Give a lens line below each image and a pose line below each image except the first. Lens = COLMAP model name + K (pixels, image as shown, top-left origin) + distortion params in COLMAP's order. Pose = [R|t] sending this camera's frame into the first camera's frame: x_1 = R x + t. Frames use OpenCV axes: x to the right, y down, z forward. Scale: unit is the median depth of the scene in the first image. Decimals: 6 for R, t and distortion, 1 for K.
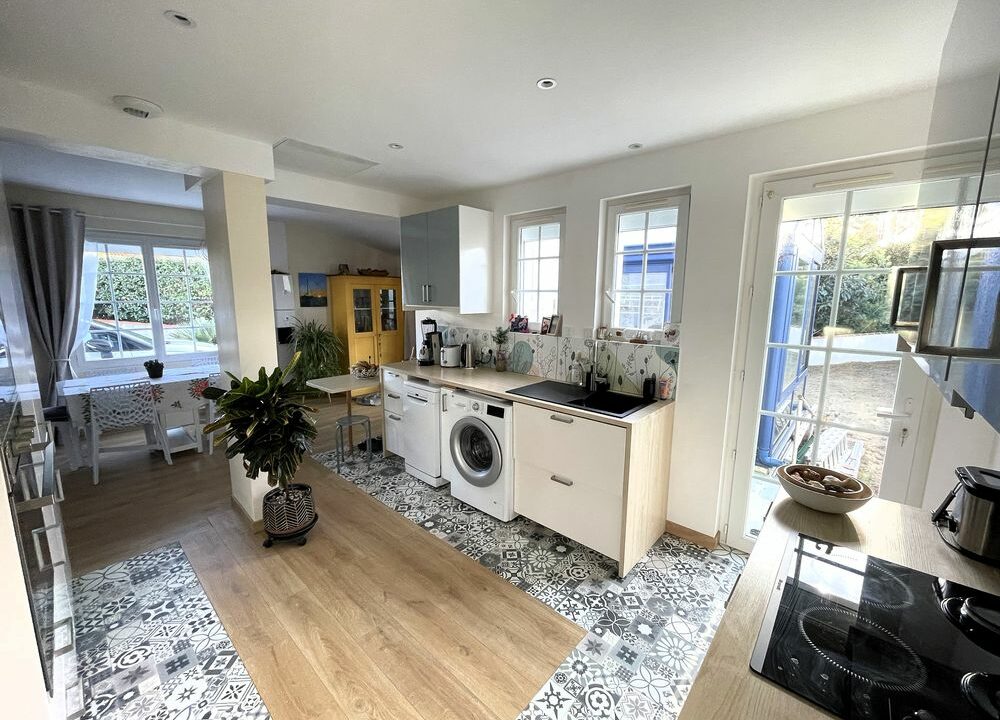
lens RADIAL K [[402.2, 0, 500.0], [0, 402.2, 360.0], [0, 0, 1]] dist [0.000318, -0.000077]
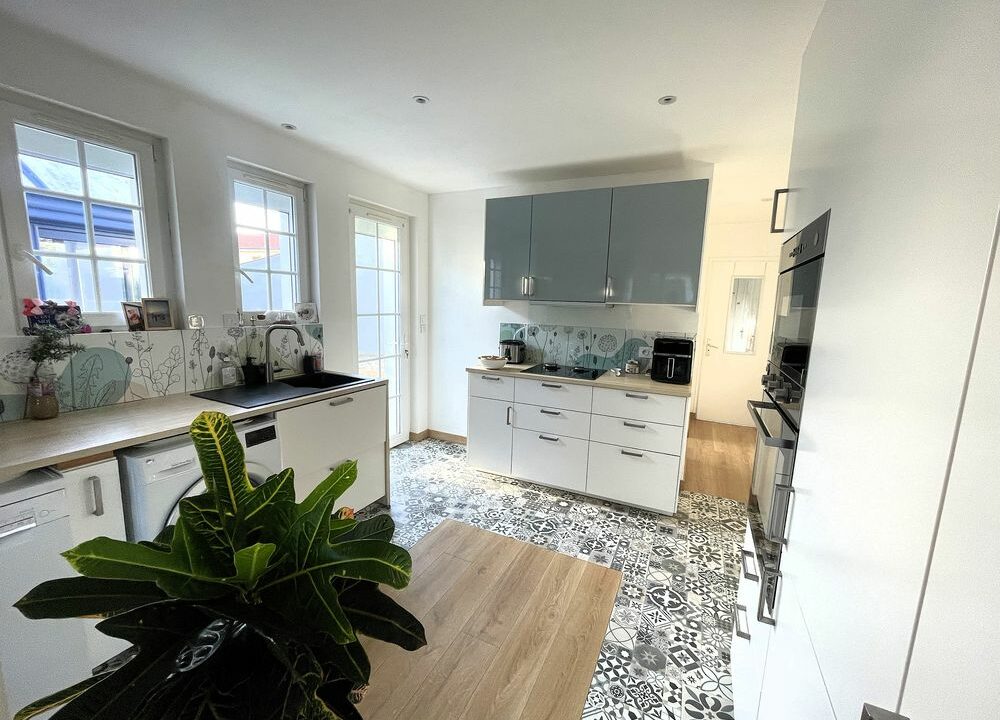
lens RADIAL K [[402.2, 0, 500.0], [0, 402.2, 360.0], [0, 0, 1]] dist [0.000318, -0.000077]
pose [[-0.272039, -0.155246, 0.949681, -0.811252], [0.127194, 0.972440, 0.195401, -0.088647], [-0.953843, 0.173950, -0.244796, 0.795707]]
